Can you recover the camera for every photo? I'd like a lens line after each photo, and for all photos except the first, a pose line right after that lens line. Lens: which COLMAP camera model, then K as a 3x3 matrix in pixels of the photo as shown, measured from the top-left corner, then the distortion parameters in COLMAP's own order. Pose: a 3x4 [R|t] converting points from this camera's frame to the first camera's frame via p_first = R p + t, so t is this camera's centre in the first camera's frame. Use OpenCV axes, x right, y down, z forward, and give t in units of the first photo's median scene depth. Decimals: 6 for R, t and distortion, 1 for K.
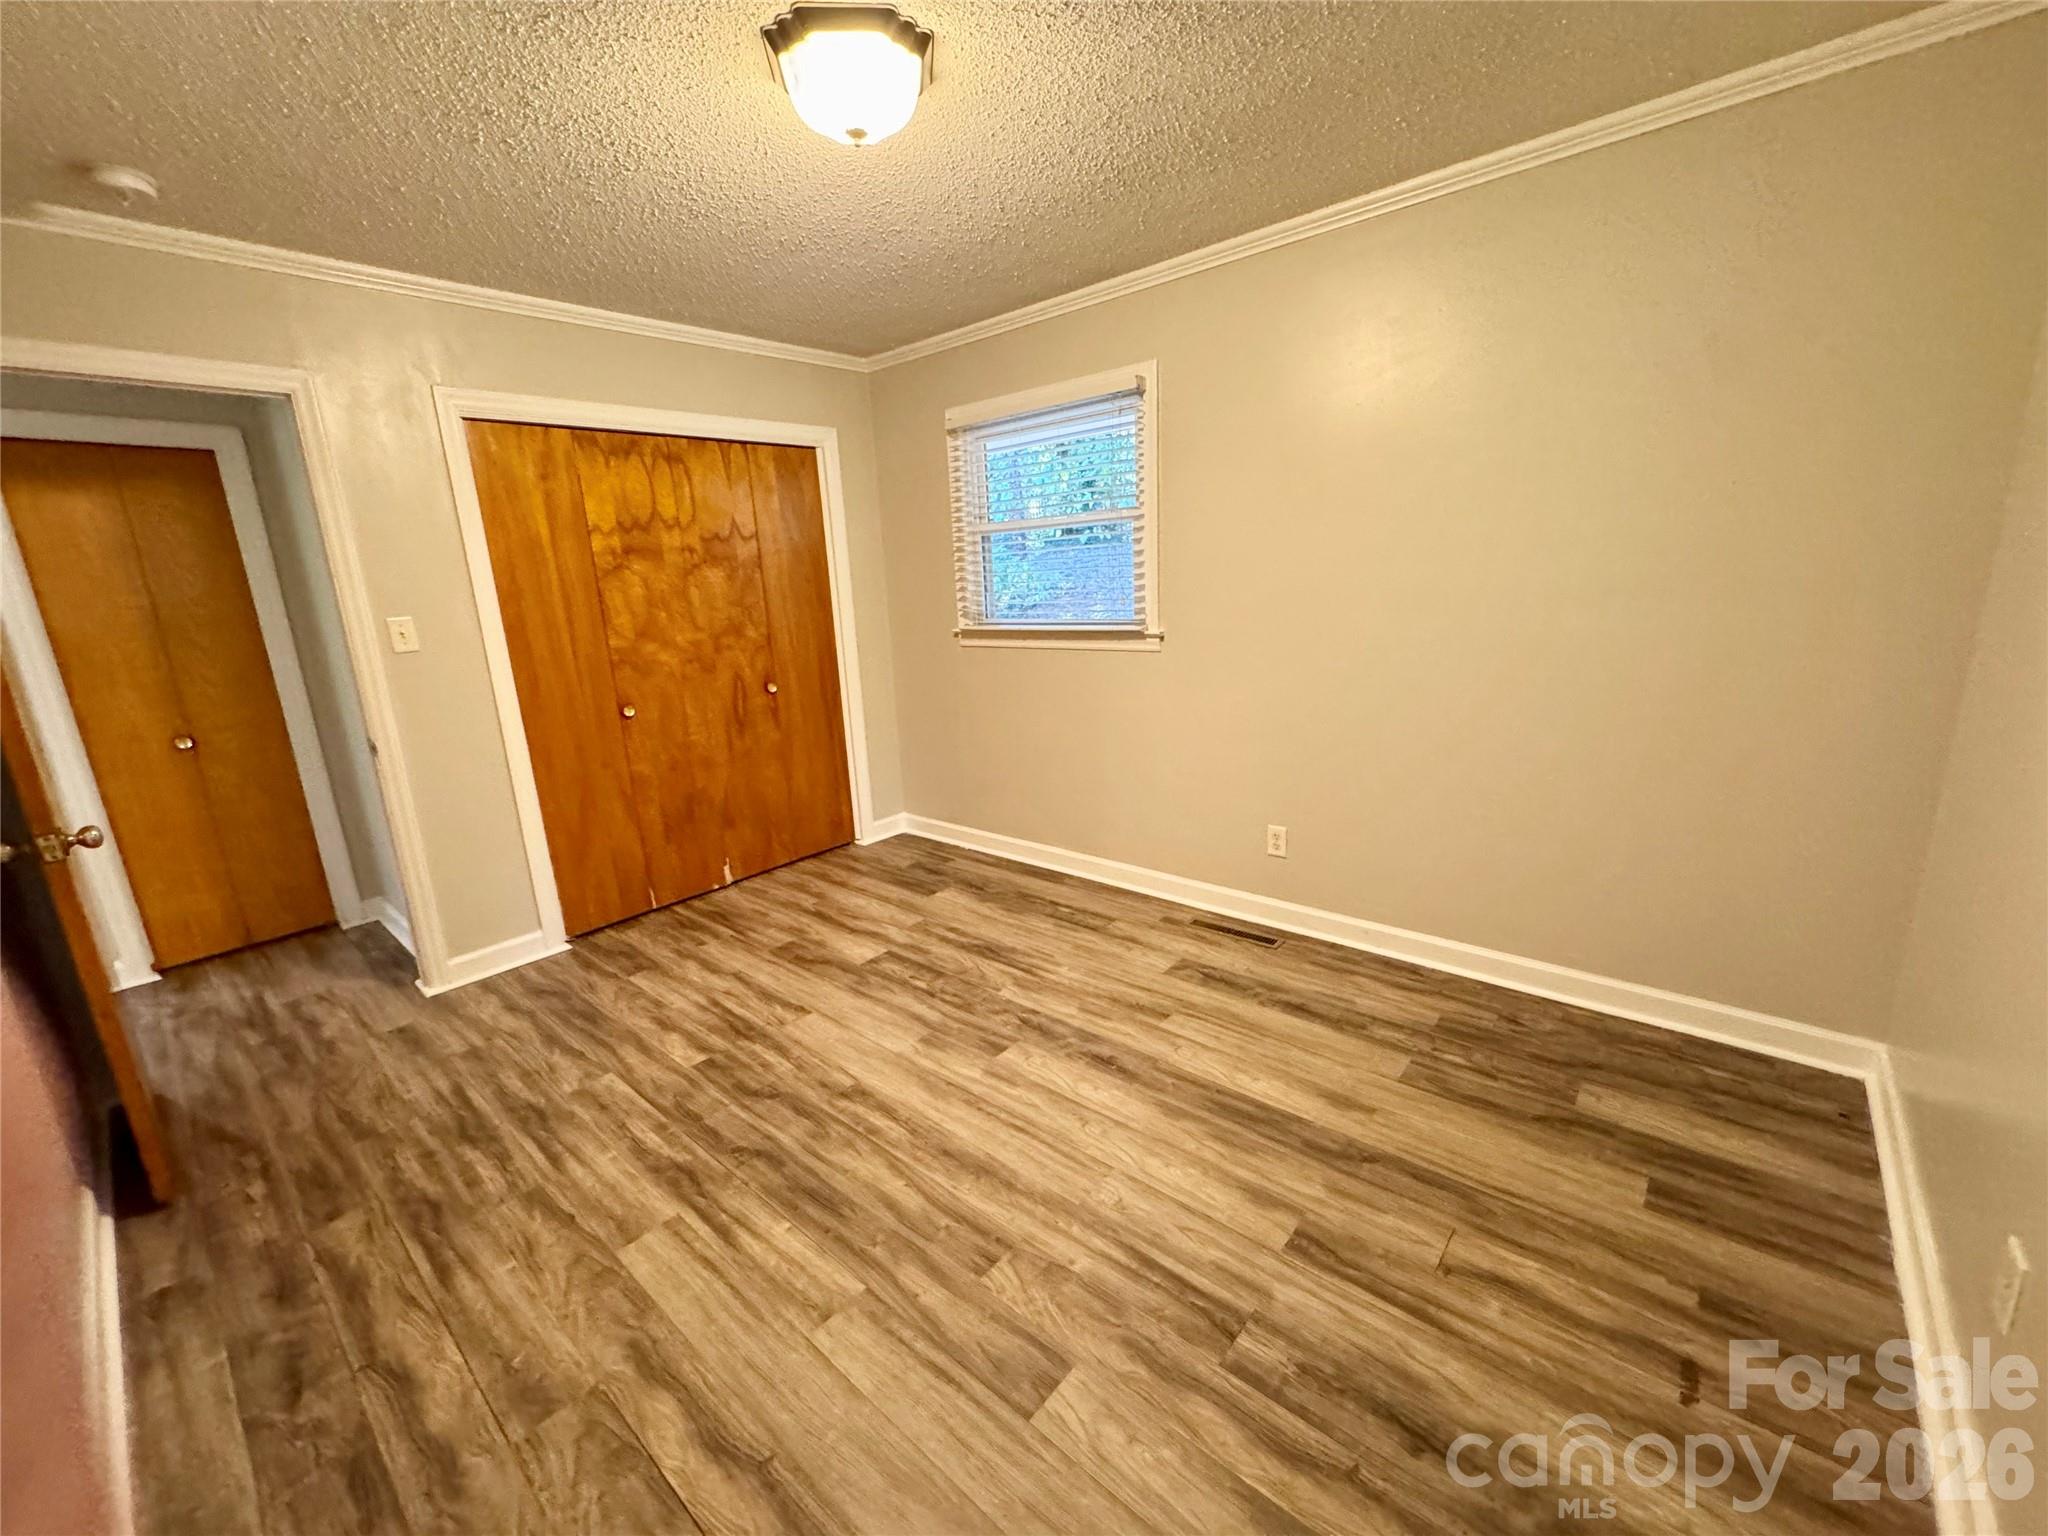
lens RADIAL K [[818.6, 0, 1020.8], [0, 818.6, 766.0], [0, 0, 1]] dist [-0.000366, -0.000175]
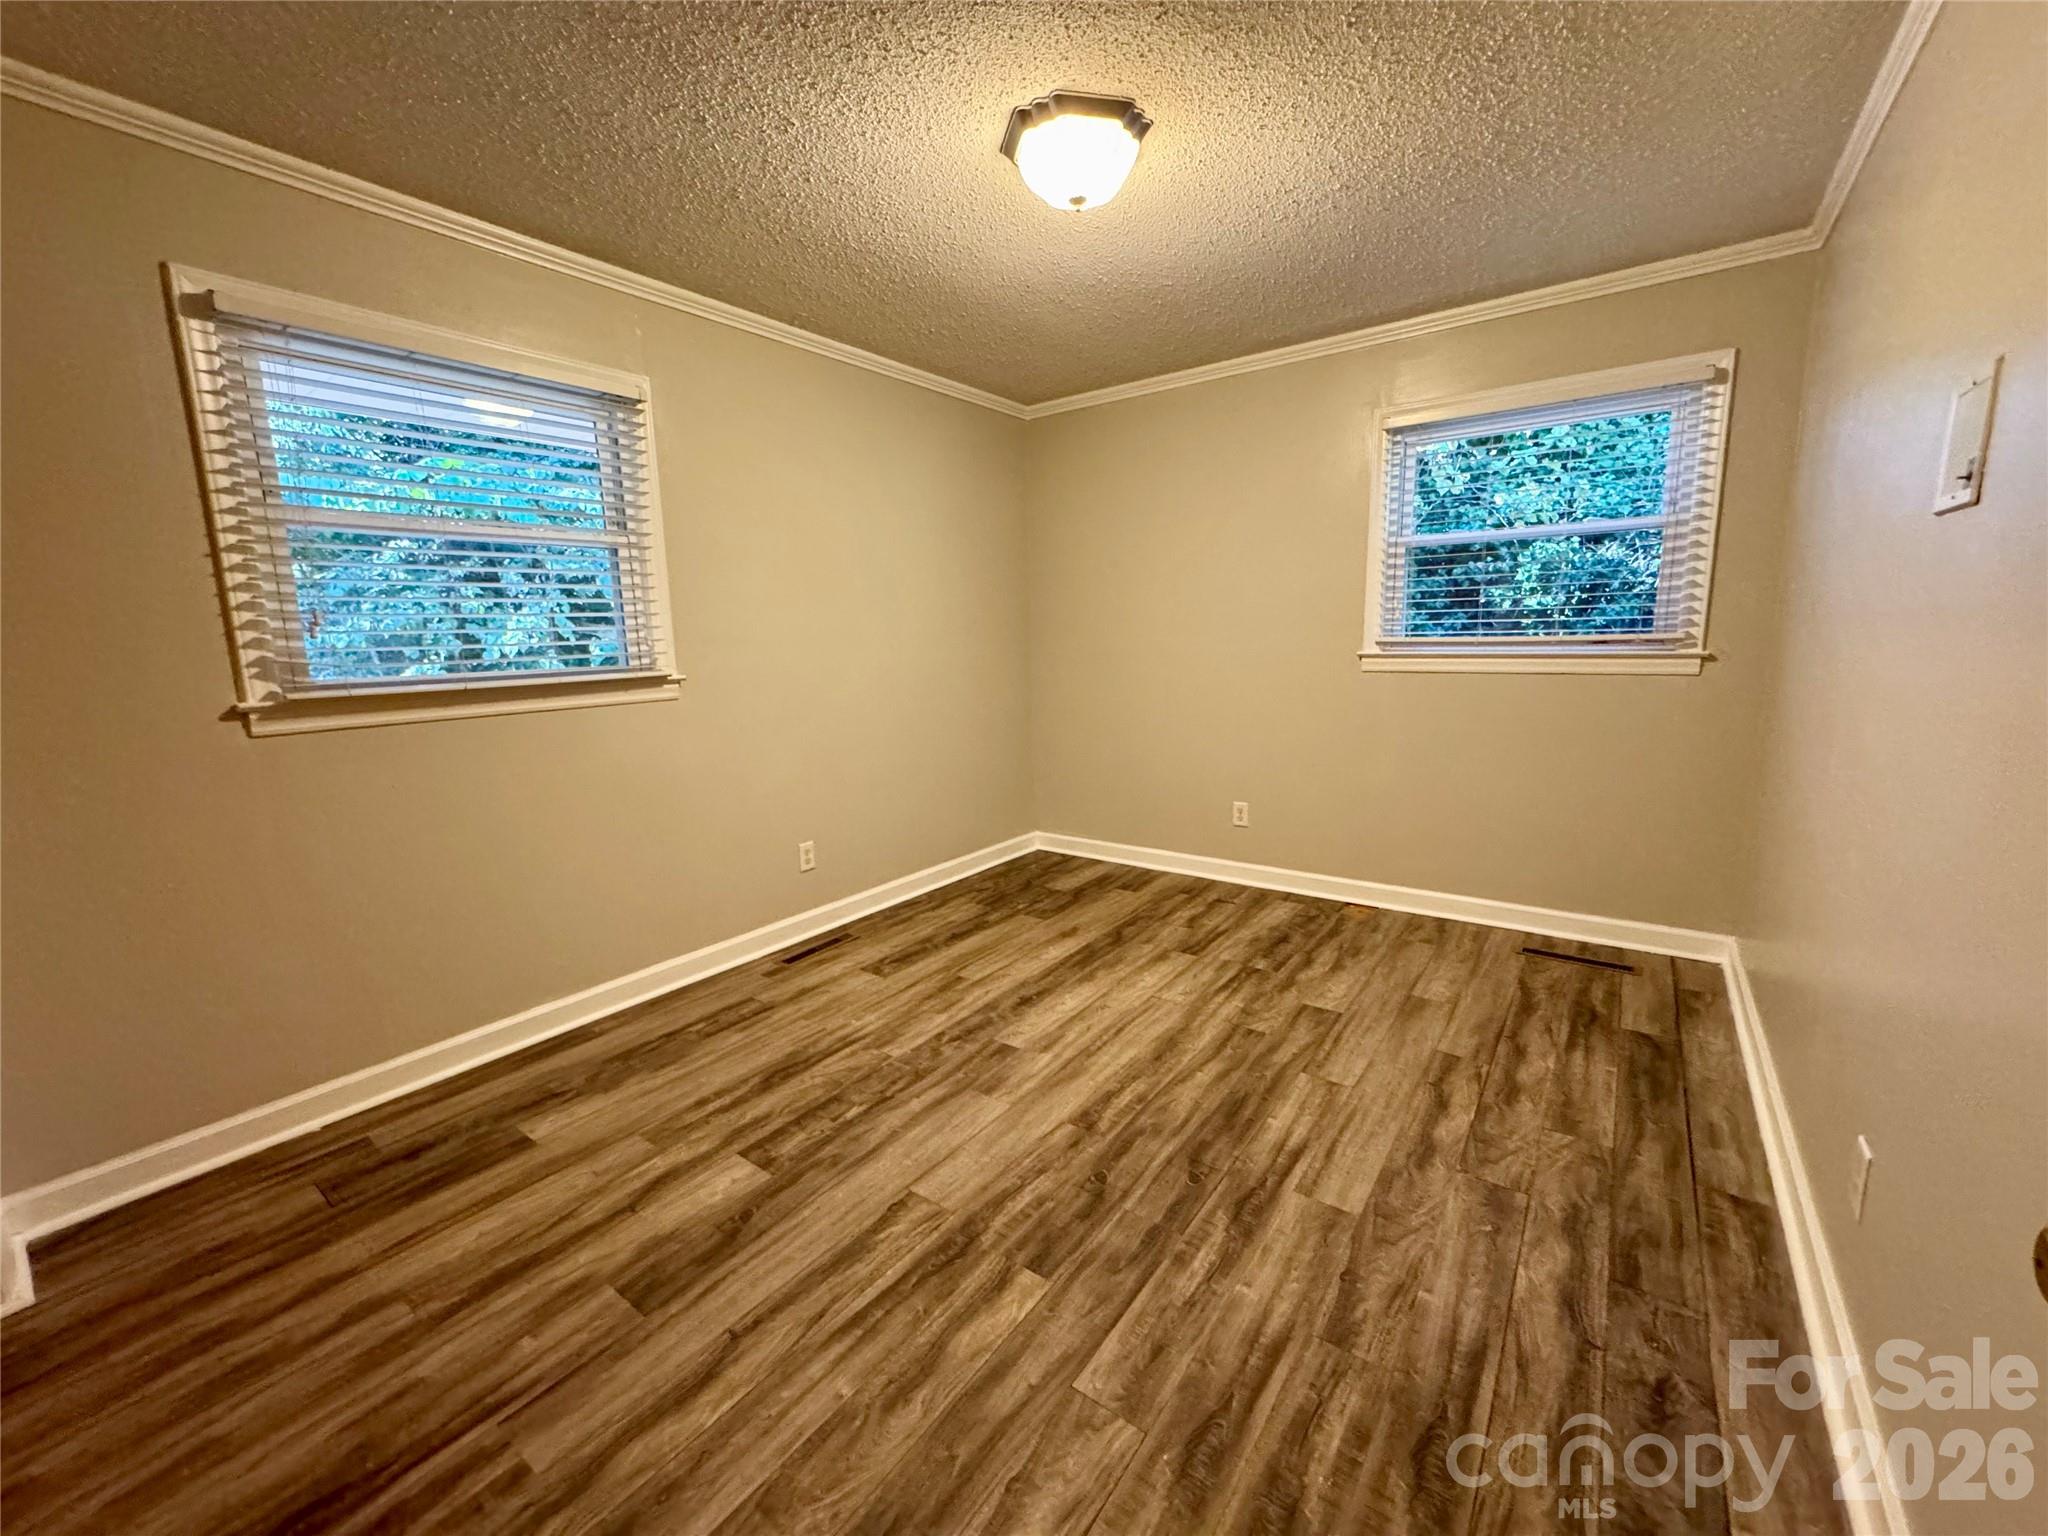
lens RADIAL K [[818.6, 0, 1020.8], [0, 818.6, 766.0], [0, 0, 1]] dist [-0.000366, -0.000175]
pose [[-0.082741, -0.111984, 0.990259, -1.061397], [0.256470, 0.957805, 0.129744, -0.126746], [-0.963004, 0.264707, -0.050529, 0.995628]]
